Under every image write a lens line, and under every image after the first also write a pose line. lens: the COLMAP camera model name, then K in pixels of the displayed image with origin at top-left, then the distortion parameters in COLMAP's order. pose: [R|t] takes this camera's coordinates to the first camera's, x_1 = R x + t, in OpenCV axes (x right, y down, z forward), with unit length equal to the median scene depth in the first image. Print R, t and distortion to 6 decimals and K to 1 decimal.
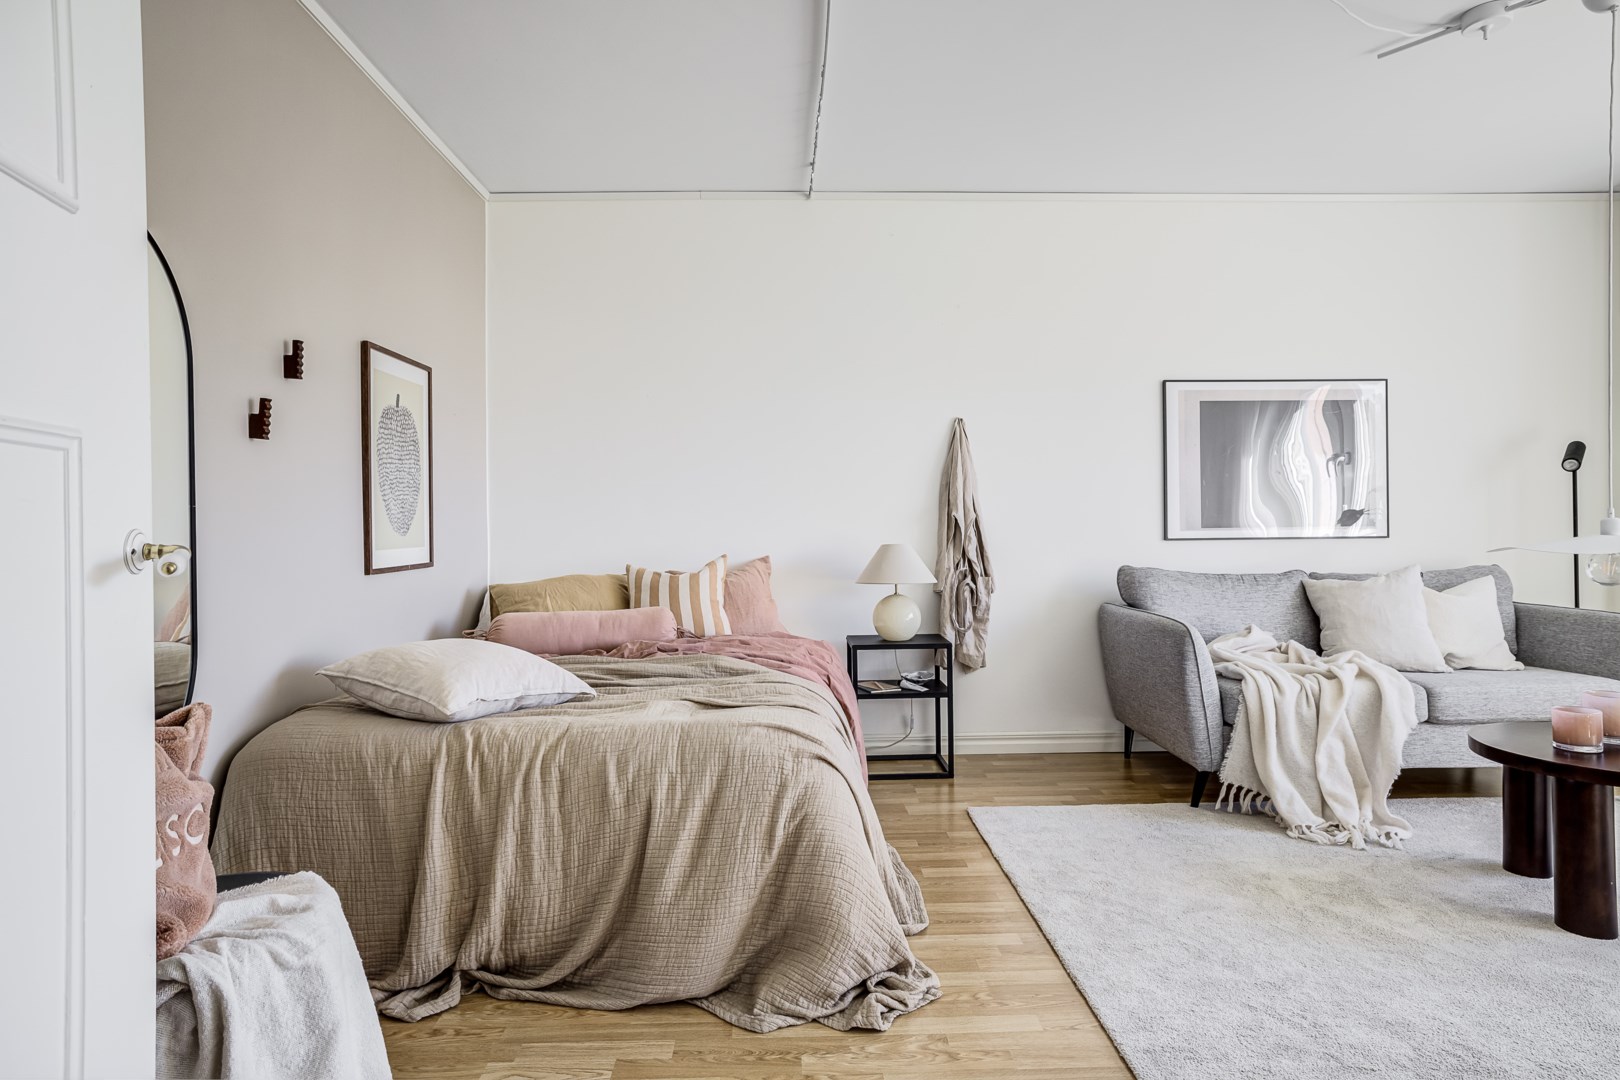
lens RADIAL K [[971.5, 0, 822.9], [0, 971.5, 535.0], [0, 0, 1]] dist [-0.001013, 0.003417]
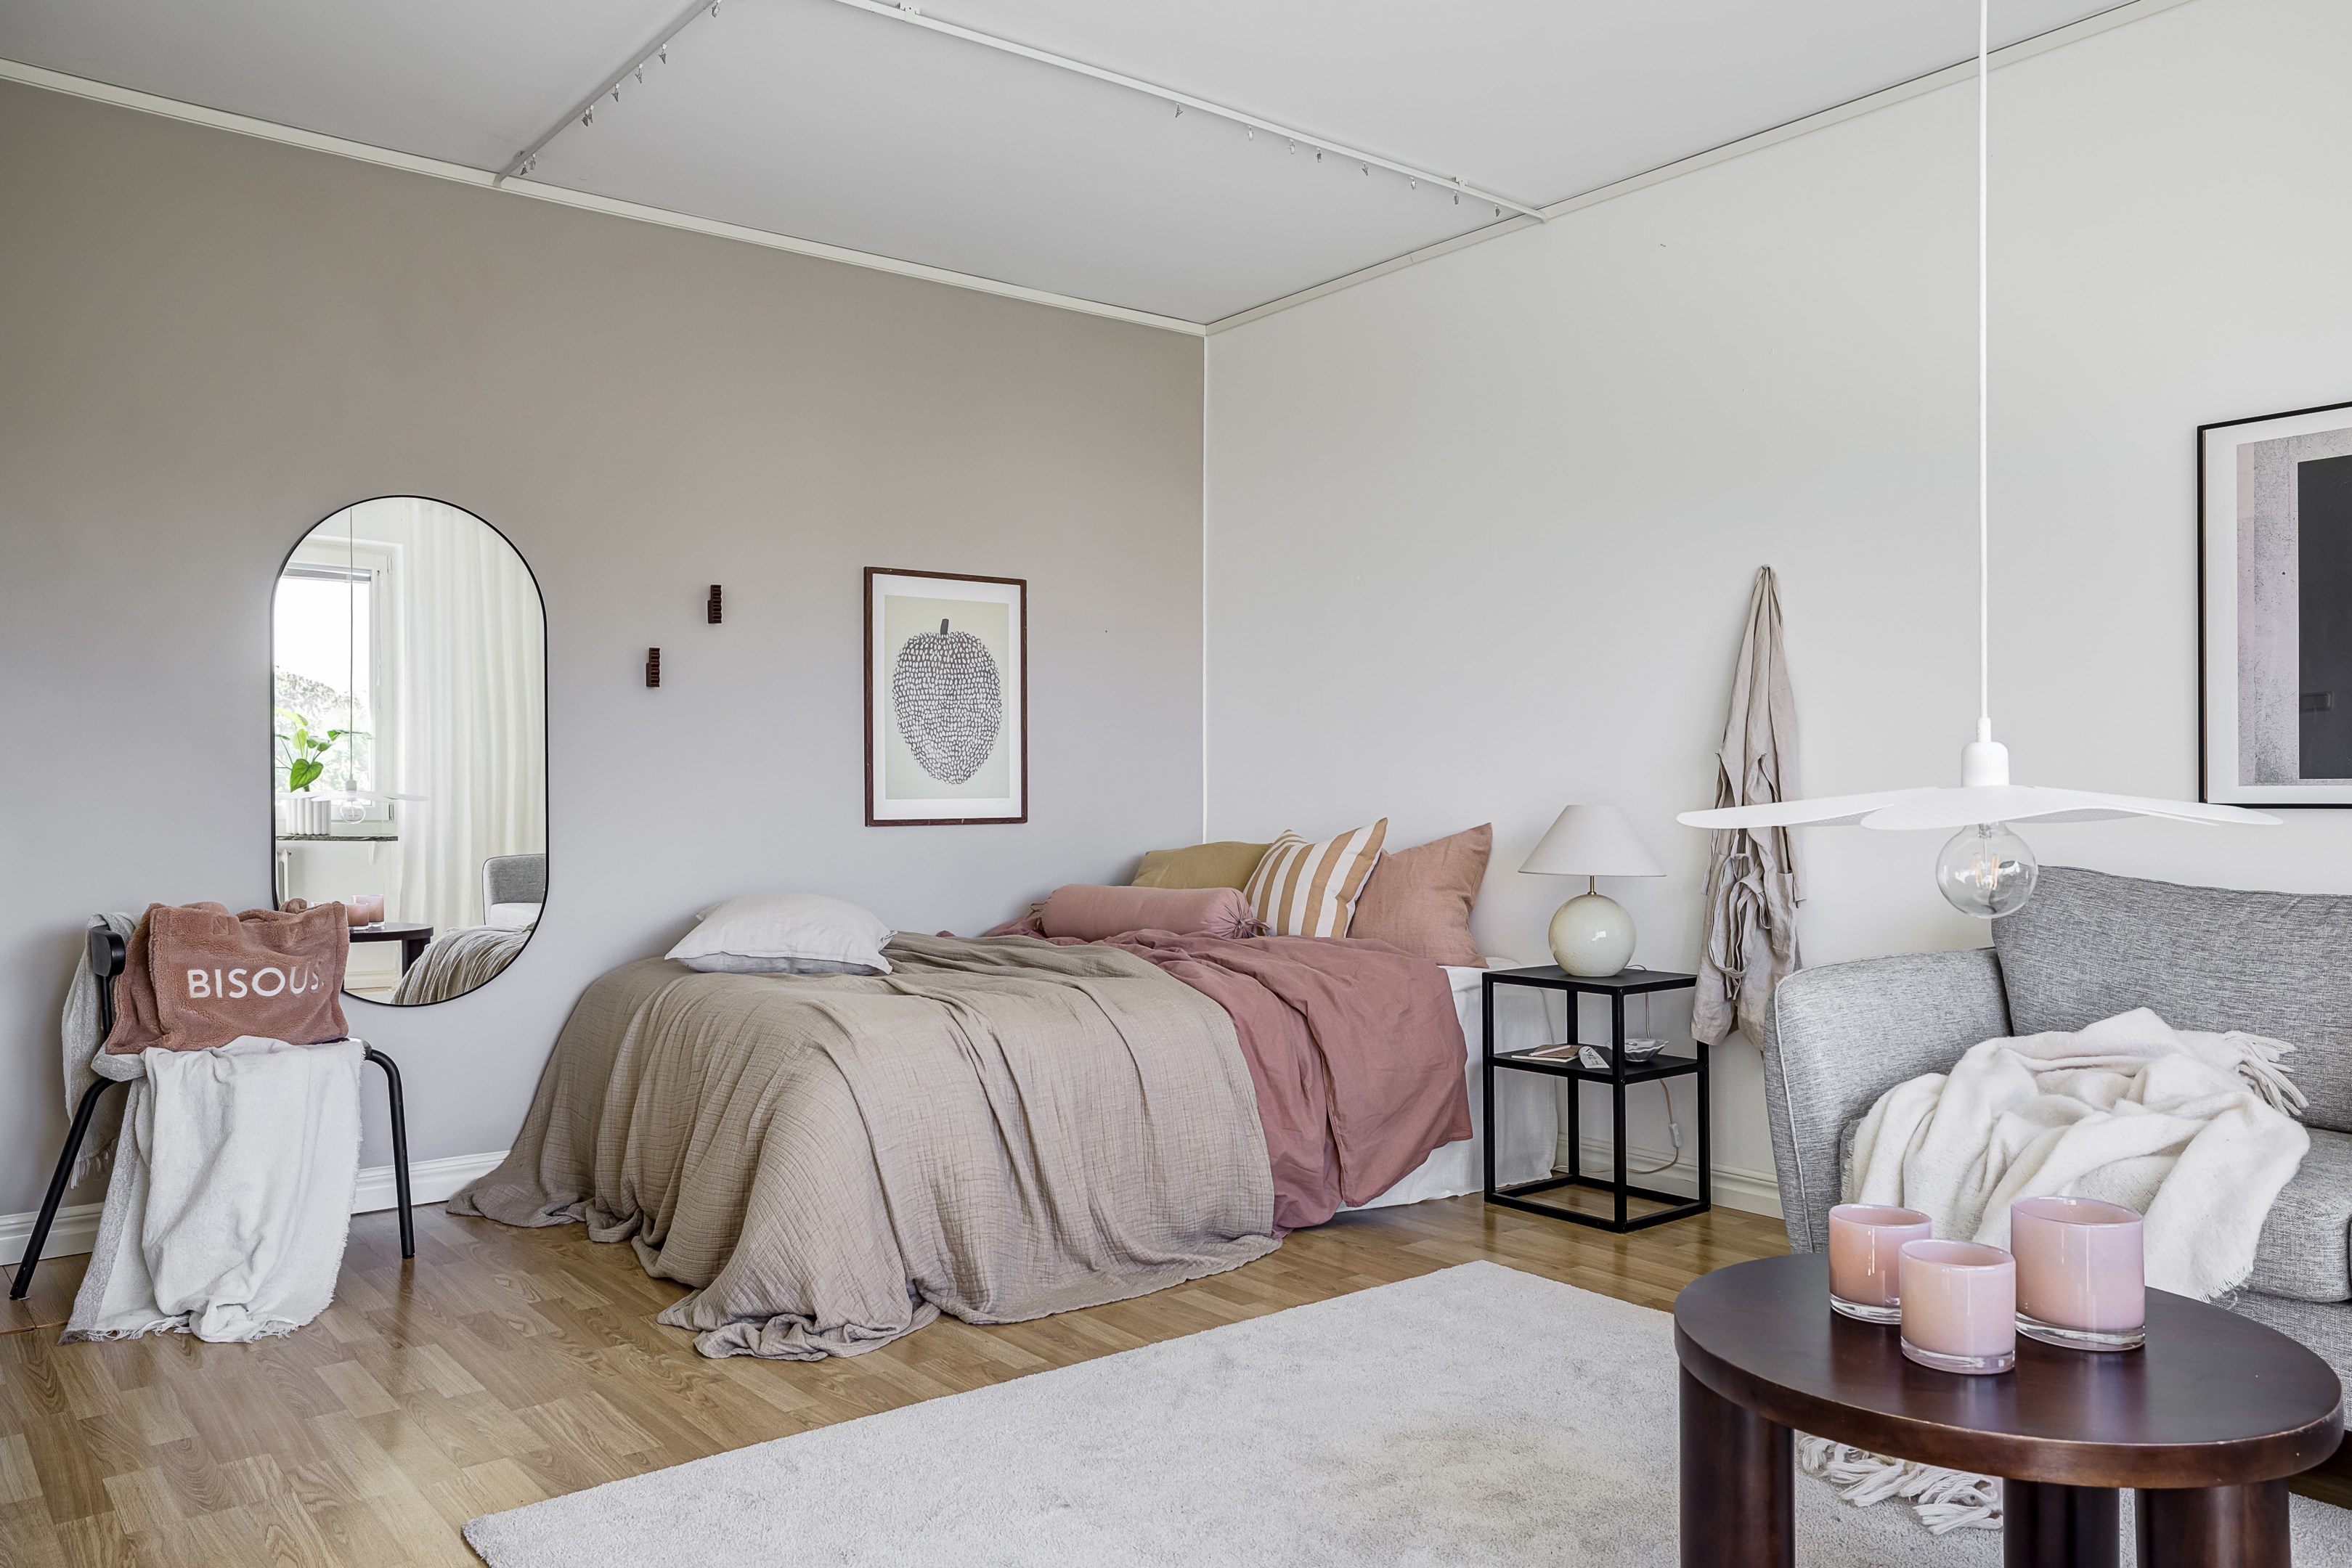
lens RADIAL K [[1747.4, 0, 1150.5], [0, 1747.4, 778.5], [0, 0, 1]] dist [0.010108, -0.004004]
pose [[0.576638, 0.002150, -0.816997, 0.761755], [-0.010470, 0.999934, -0.004759, 0.001348], [0.816932, 0.011299, 0.576623, 0.207912]]
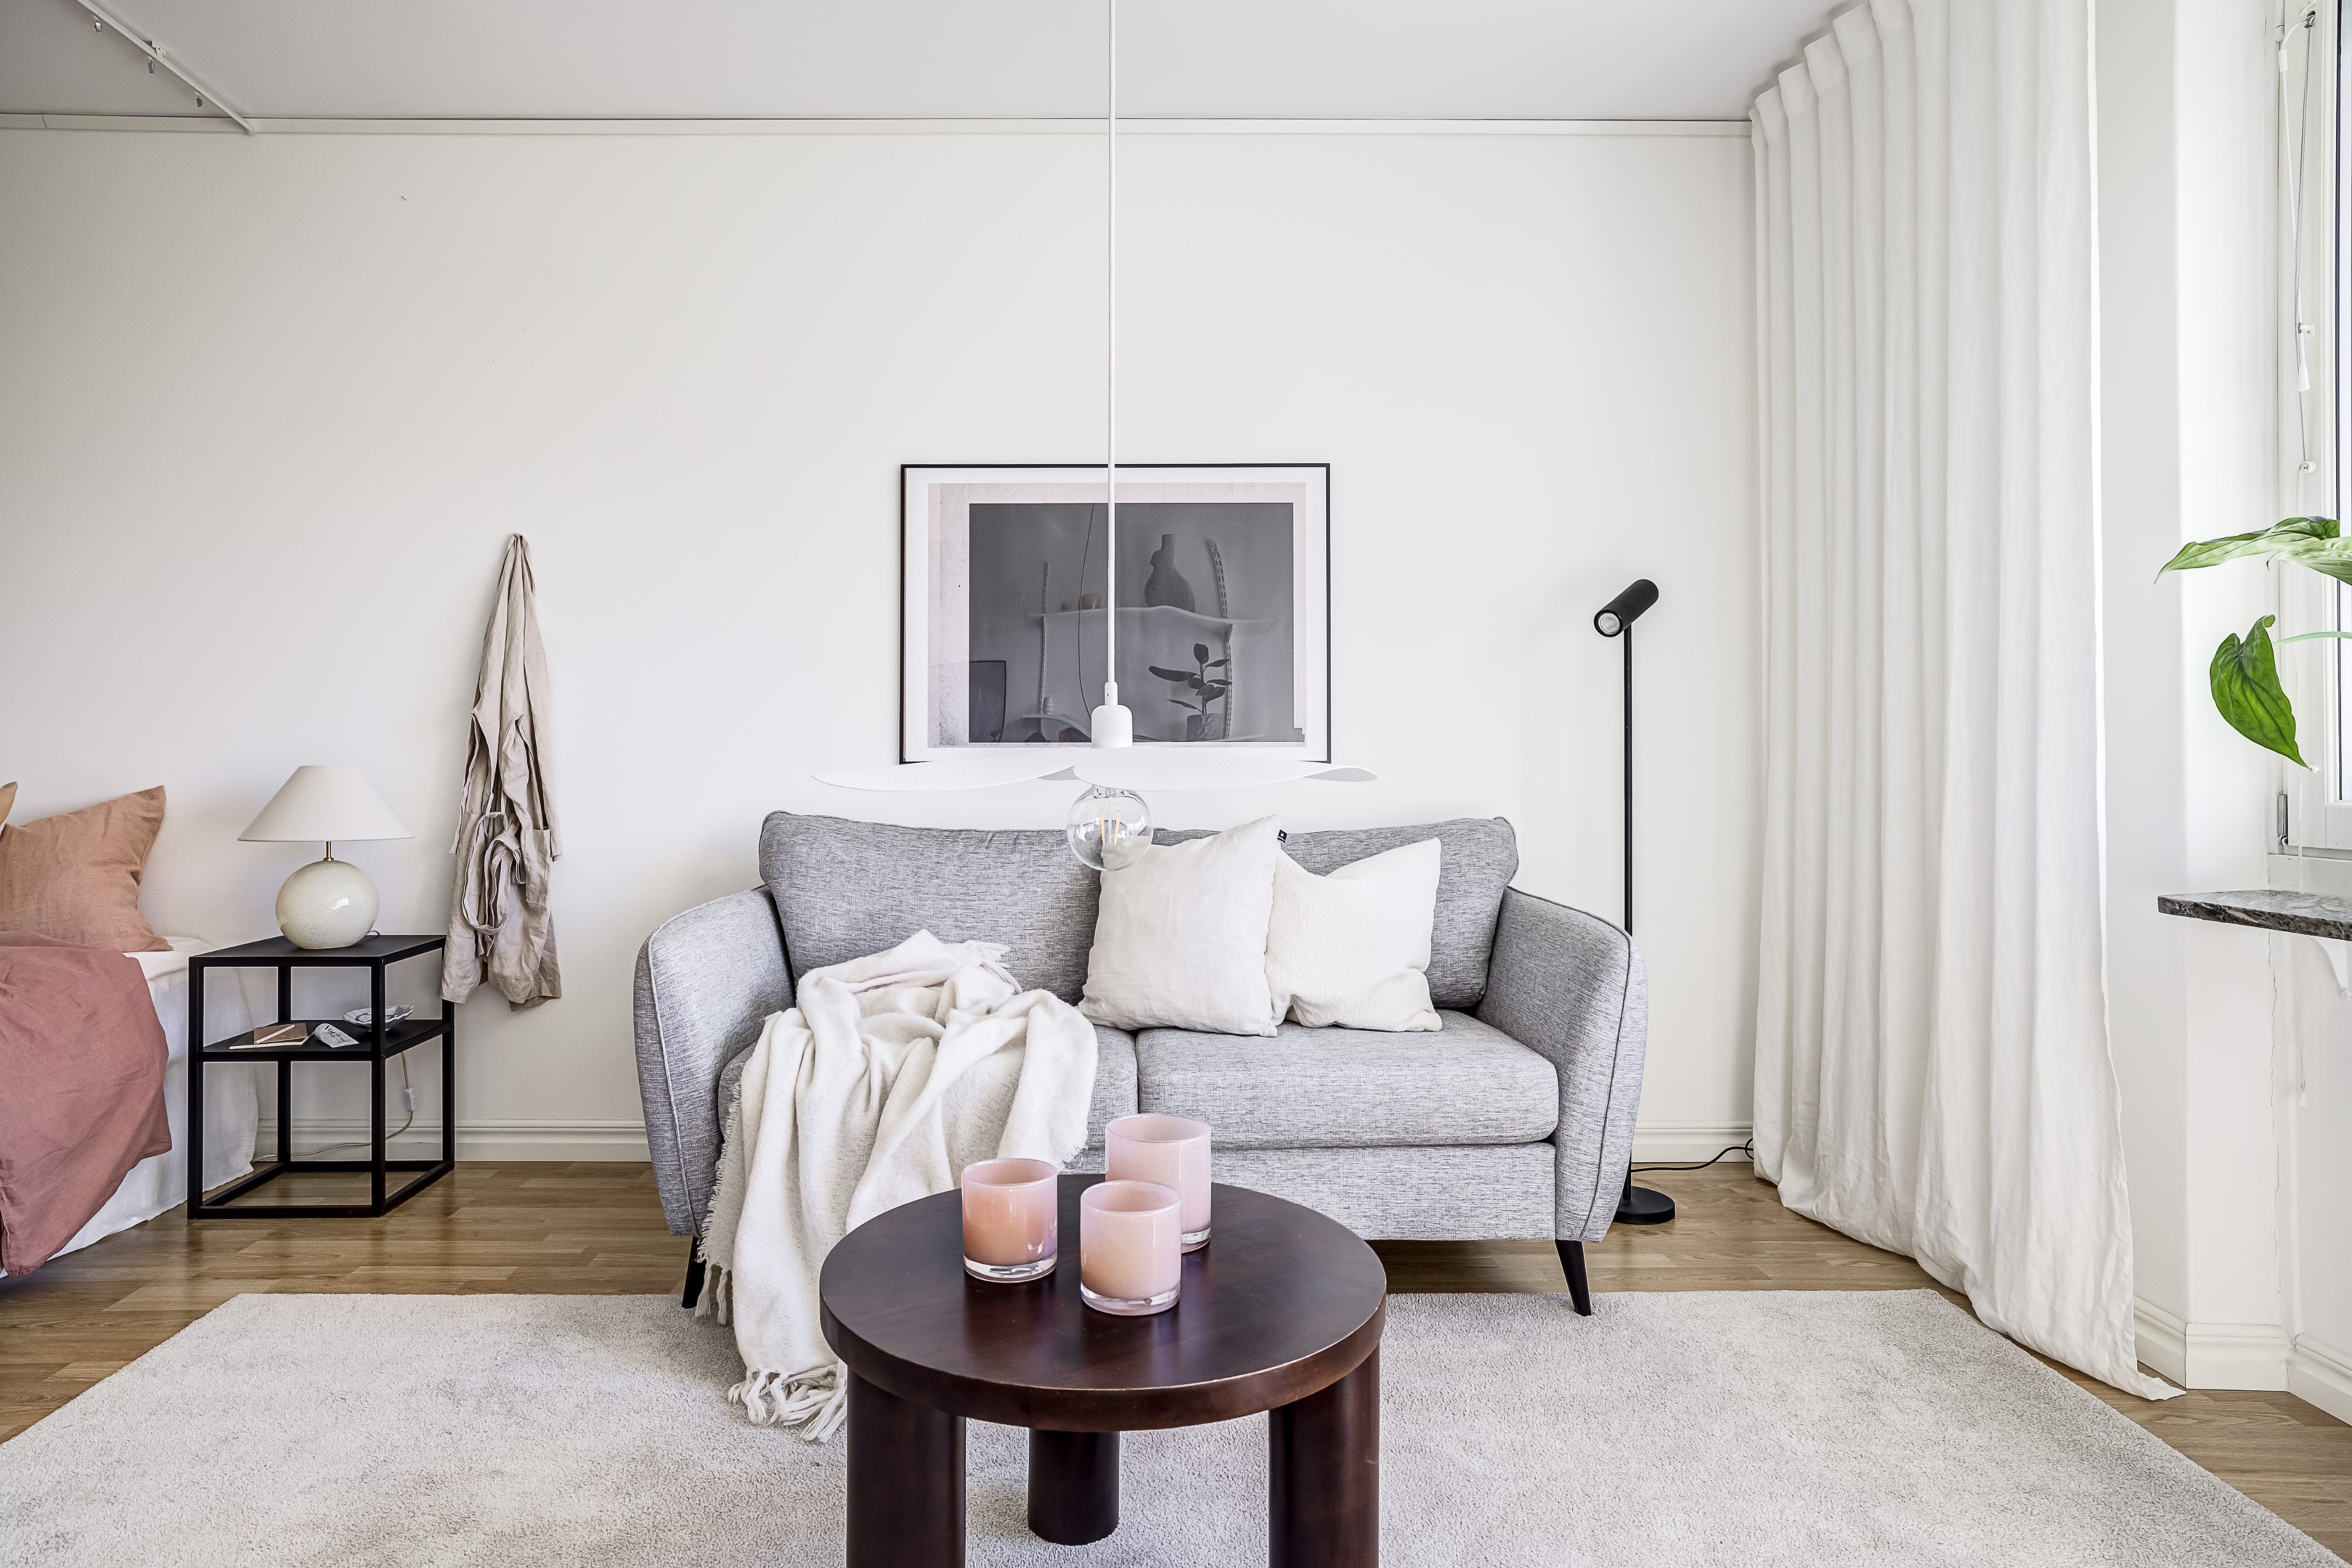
lens RADIAL K [[1386.2, 0, 1137.1], [0, 1386.2, 735.3], [0, 0, 1]] dist [-0.022134, 0.022722]
pose [[0.999600, 0.010193, -0.026366, 0.538747], [-0.010714, 0.999748, -0.019708, 0.003116], [0.026159, 0.019983, 0.999458, 0.262942]]
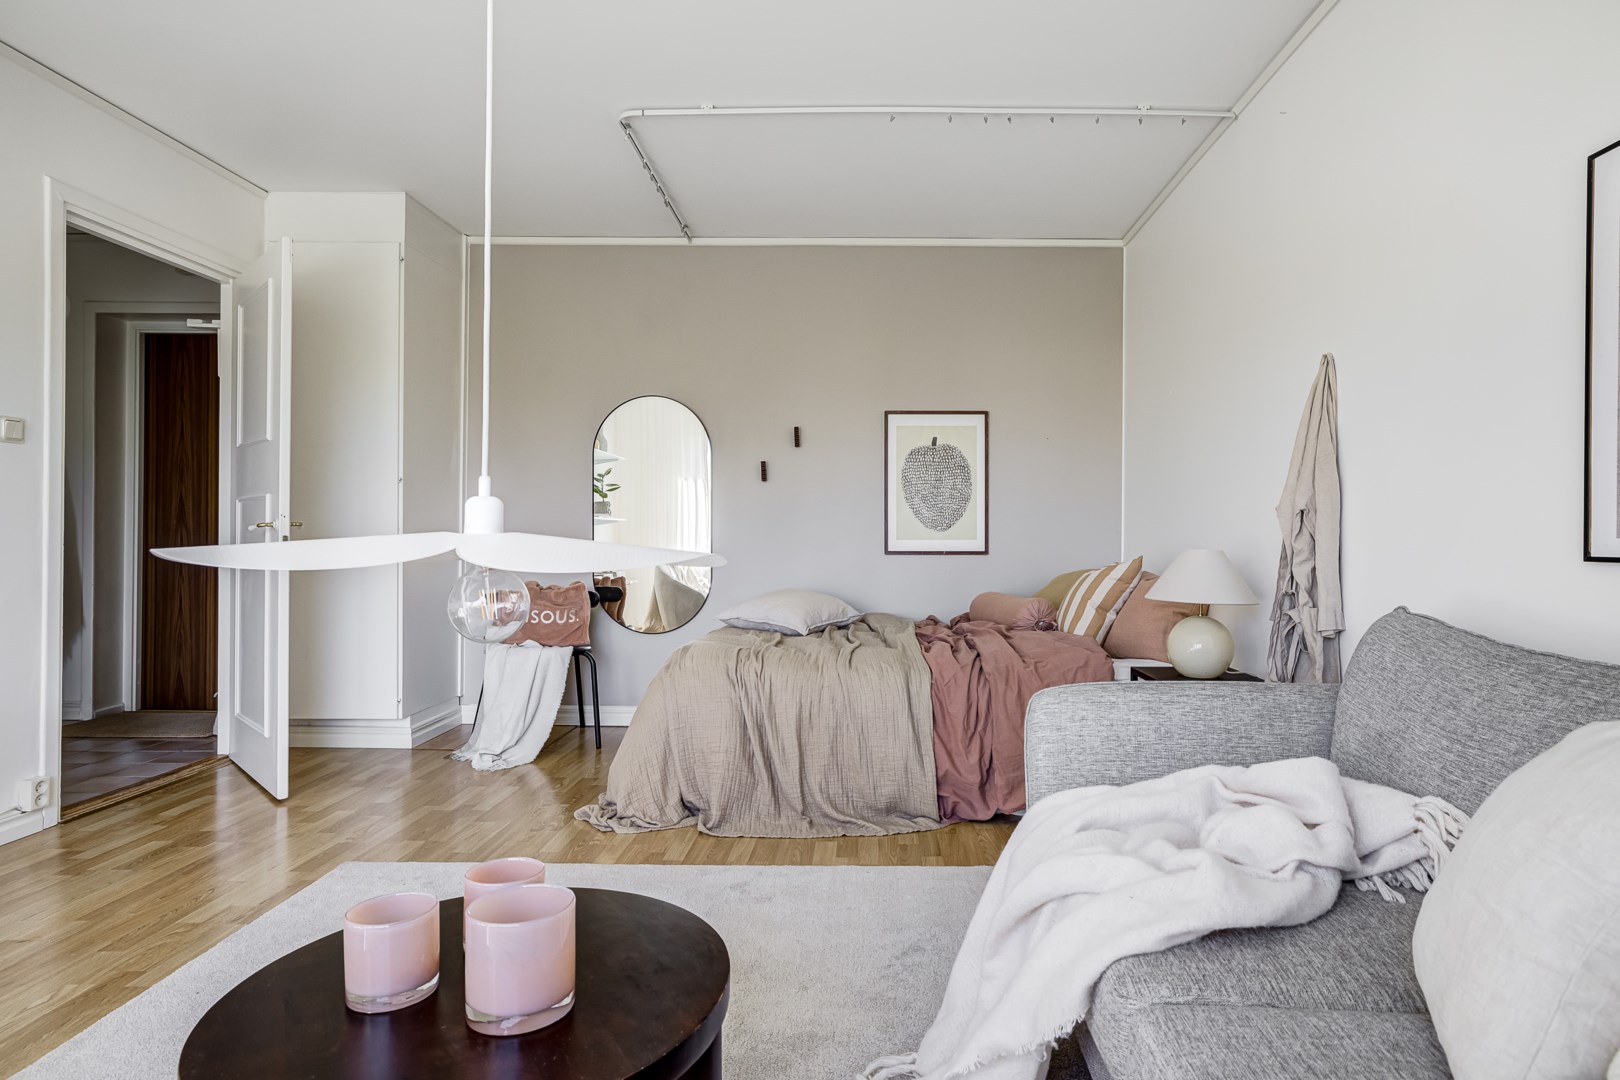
lens RADIAL K [[890.5, 0, 811.8], [0, 890.5, 536.2], [0, 0, 1]] dist [-0.021227, 0.003998]
pose [[-0.057971, 0.011400, -0.998253, 0.781552], [-0.013420, 0.999836, 0.012198, -0.004740], [0.998228, 0.014104, -0.057809, 0.743660]]
